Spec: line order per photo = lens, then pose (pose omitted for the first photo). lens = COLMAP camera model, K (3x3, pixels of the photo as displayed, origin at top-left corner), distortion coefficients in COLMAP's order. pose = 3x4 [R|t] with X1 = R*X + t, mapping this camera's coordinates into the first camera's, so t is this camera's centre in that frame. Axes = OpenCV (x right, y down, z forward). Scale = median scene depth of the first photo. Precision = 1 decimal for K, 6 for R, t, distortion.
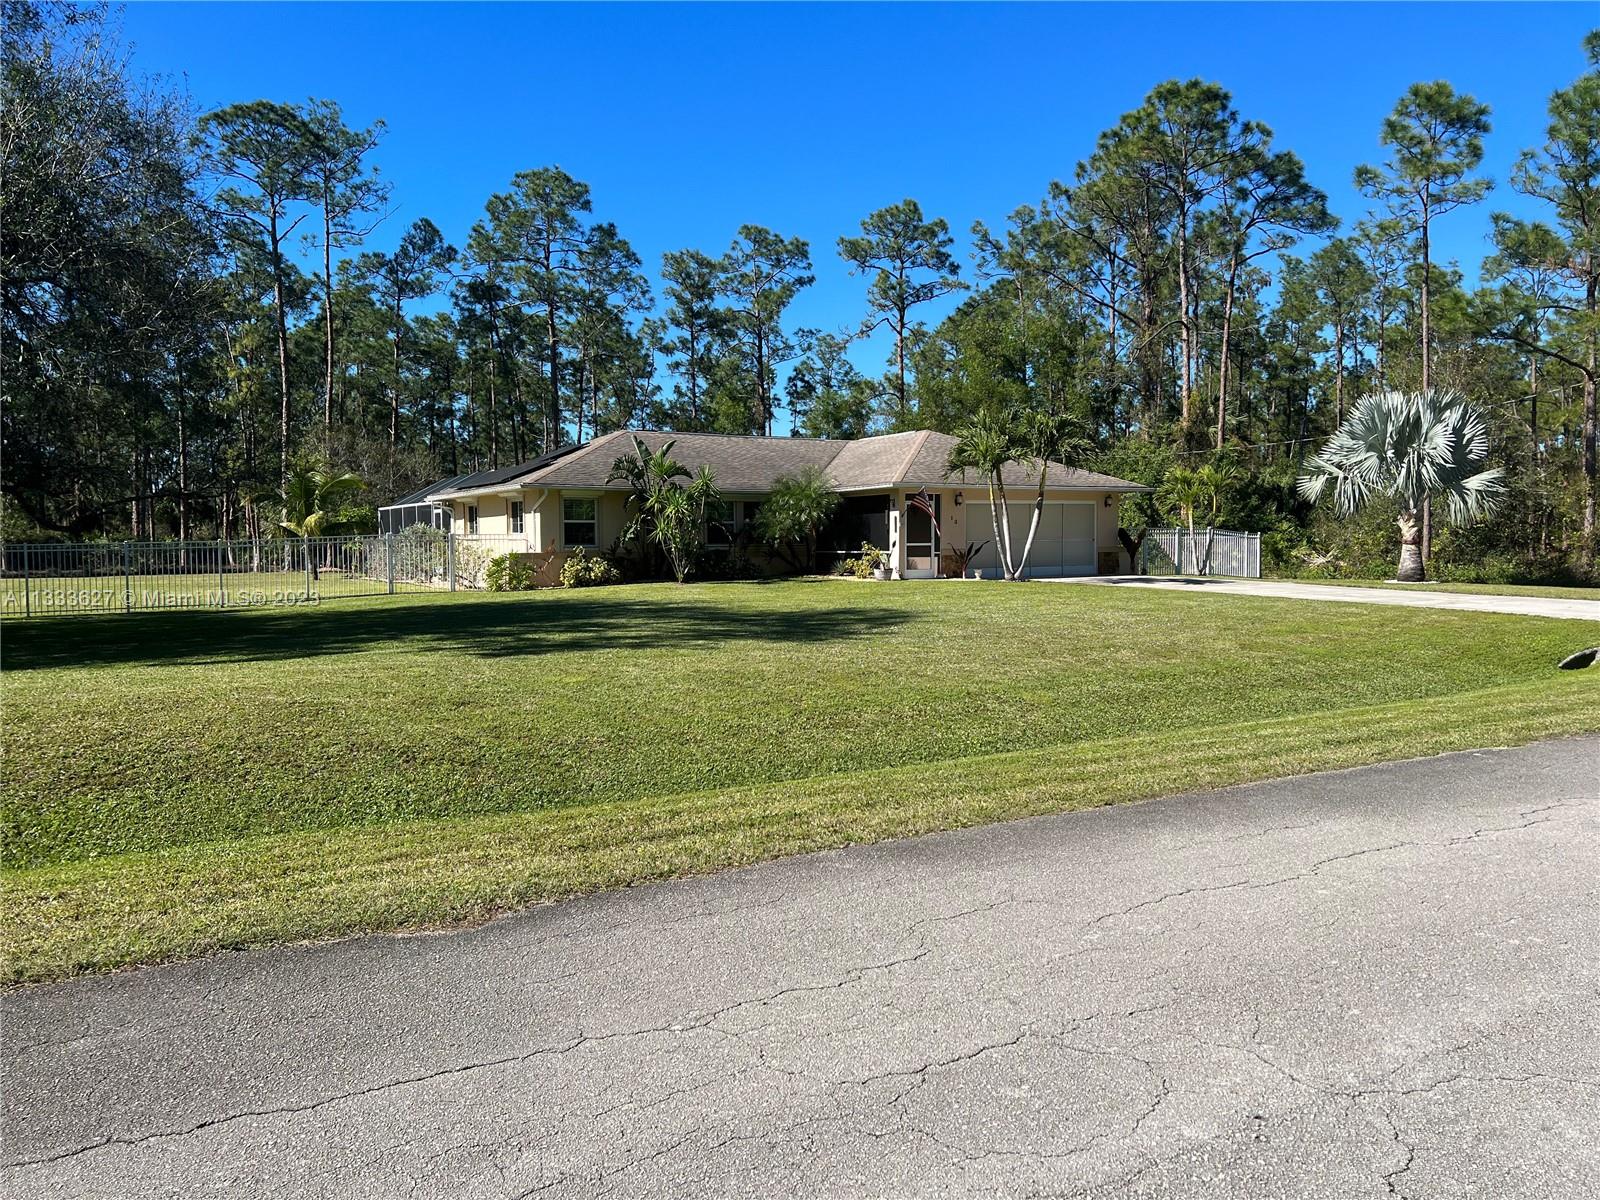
lens RADIAL K [[1214.5, 0, 814.8], [0, 1214.5, 591.4], [0, 0, 1]] dist [0.071132, -0.091269]
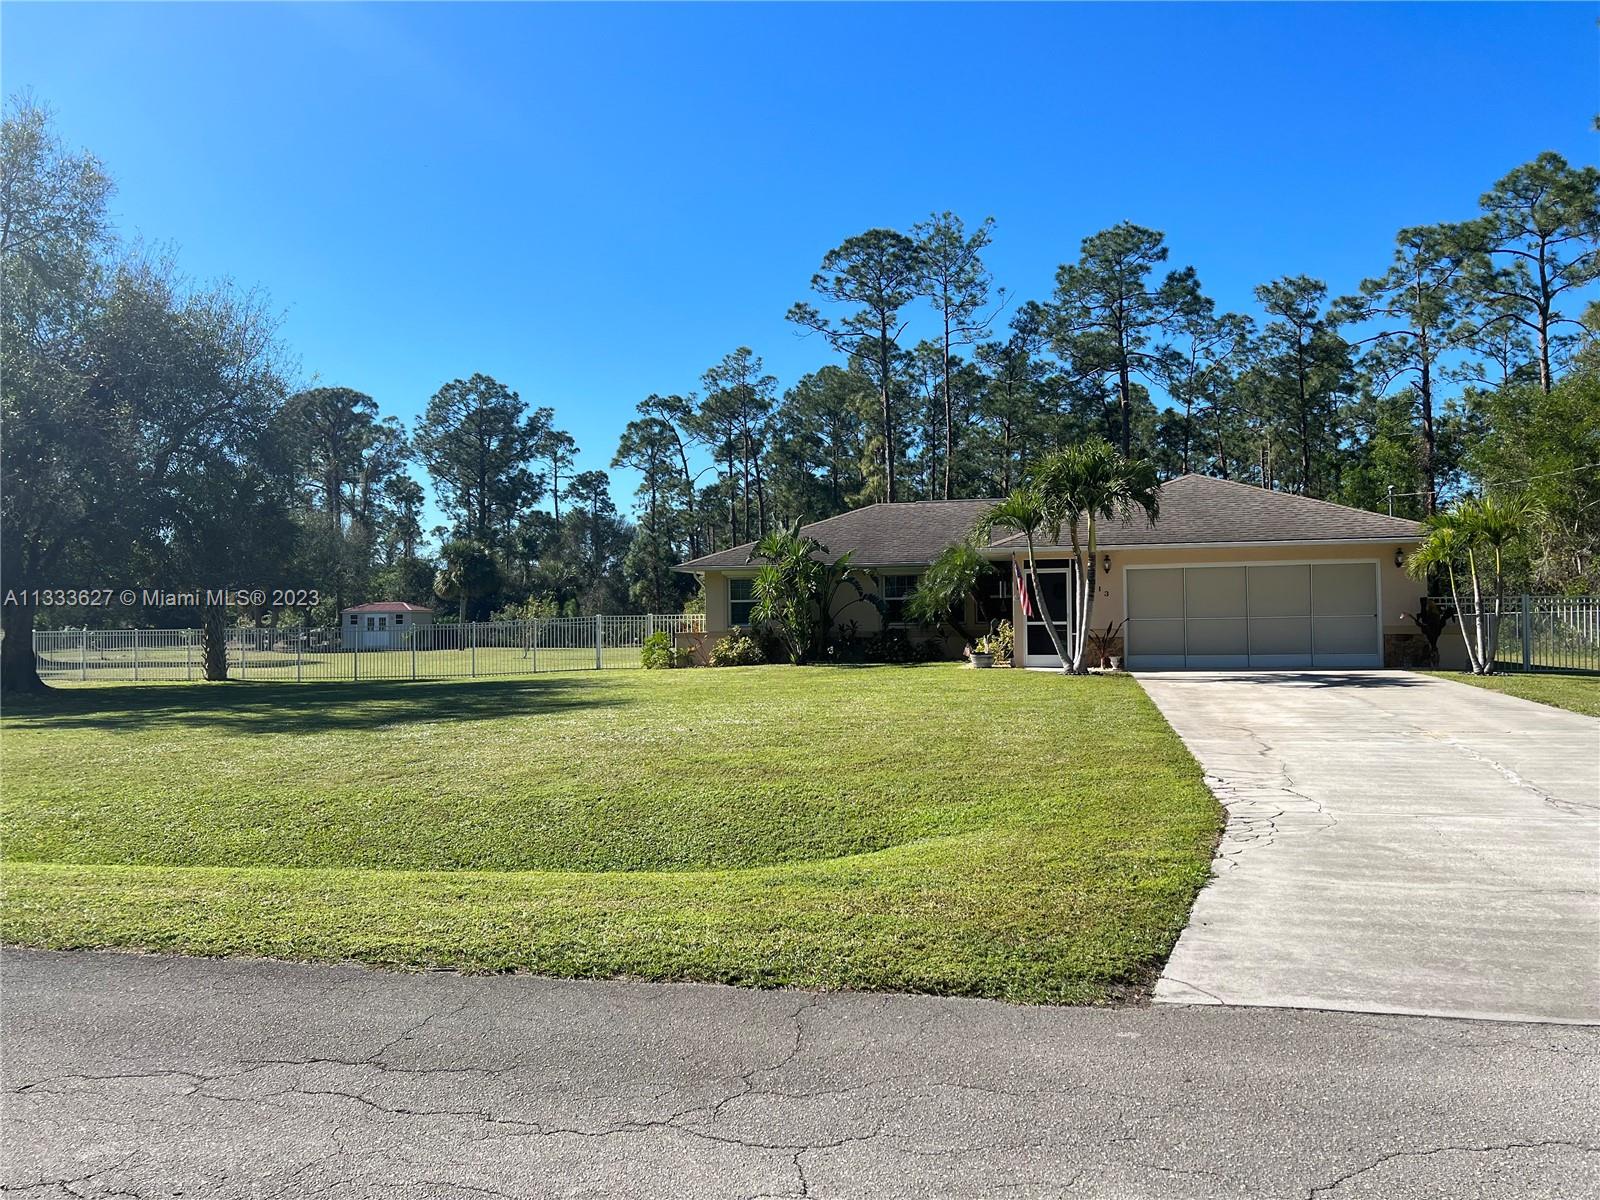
lens RADIAL K [[1220.9, 0, 800.0], [0, 1220.9, 600.0], [0, 0, 1]] dist [0.067773, -0.095911]
pose [[0.706063, -0.014597, -0.707999, 0.535656], [-0.020757, 0.998931, -0.041296, -0.017153], [0.707845, 0.043853, 0.705005, 0.304183]]
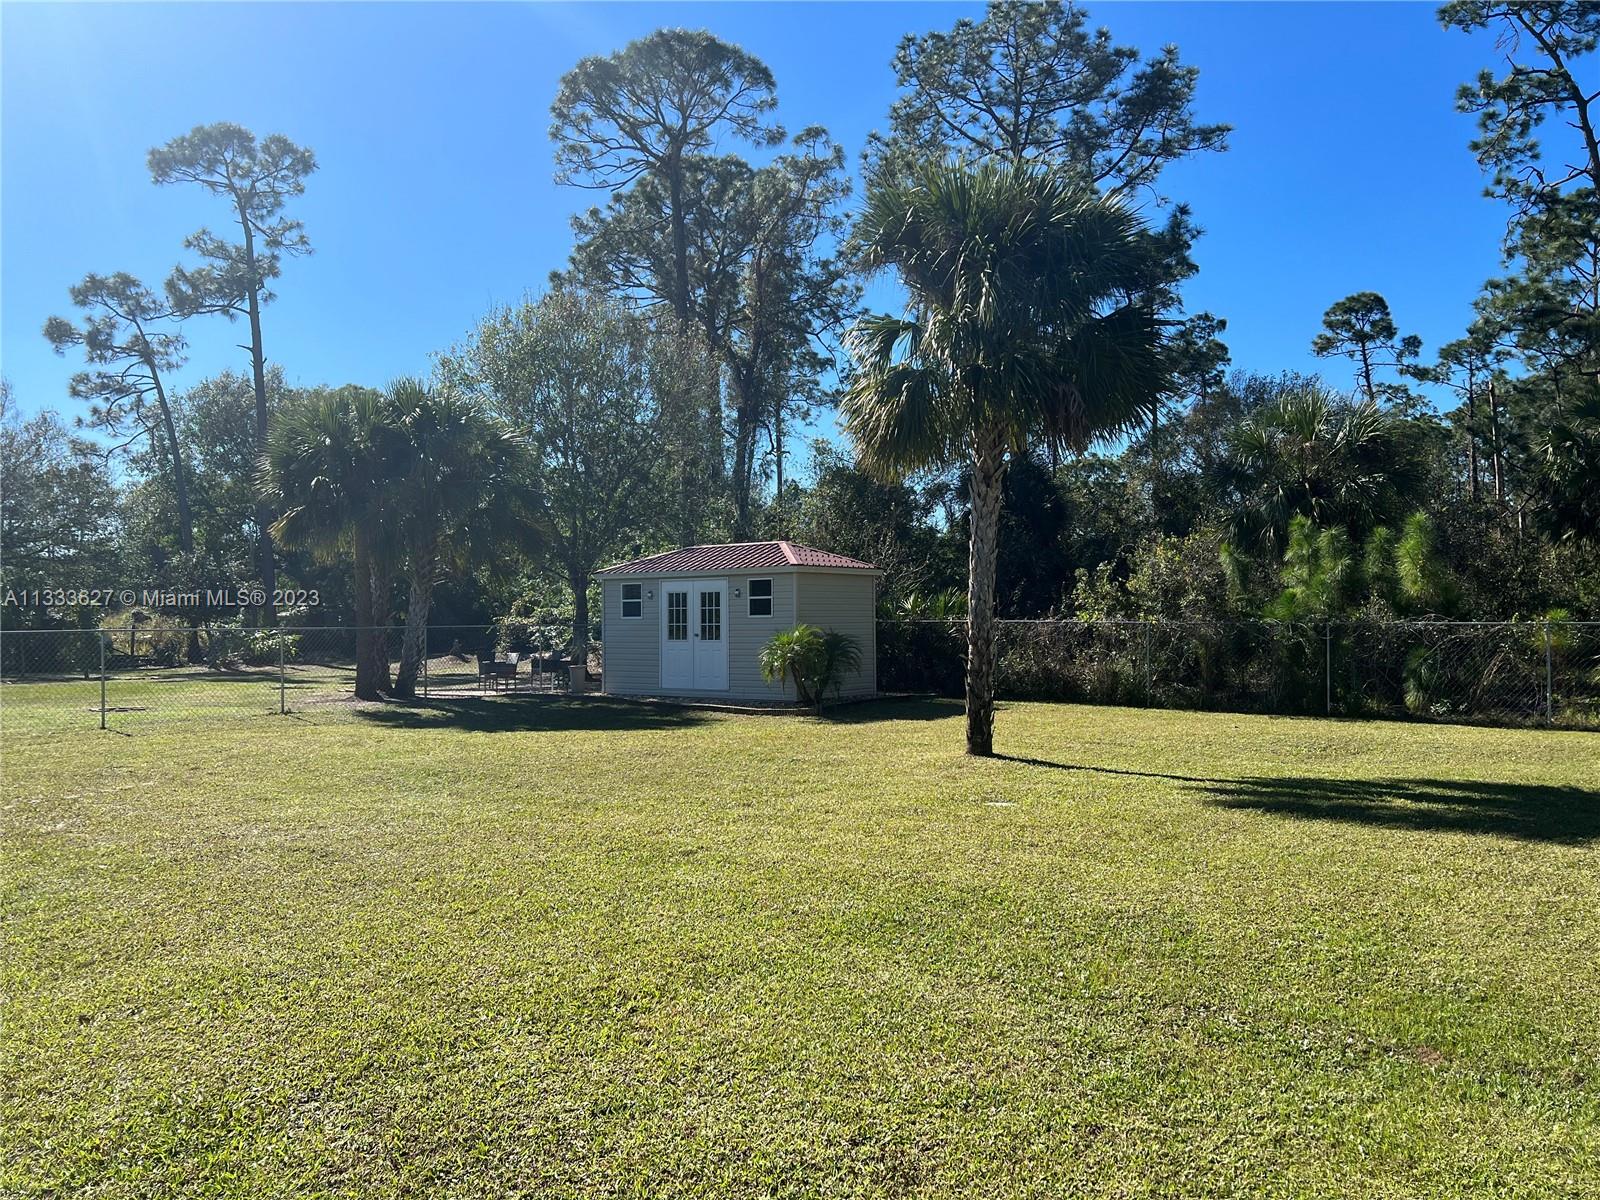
lens RADIAL K [[1214.5, 0, 814.8], [0, 1214.5, 591.4], [0, 0, 1]] dist [0.071132, -0.091269]
pose [[0.375361, -0.020048, -0.926662, -1.009616], [-0.030689, 0.998949, -0.034043, -0.043130], [0.926370, 0.041217, 0.374352, 1.178545]]
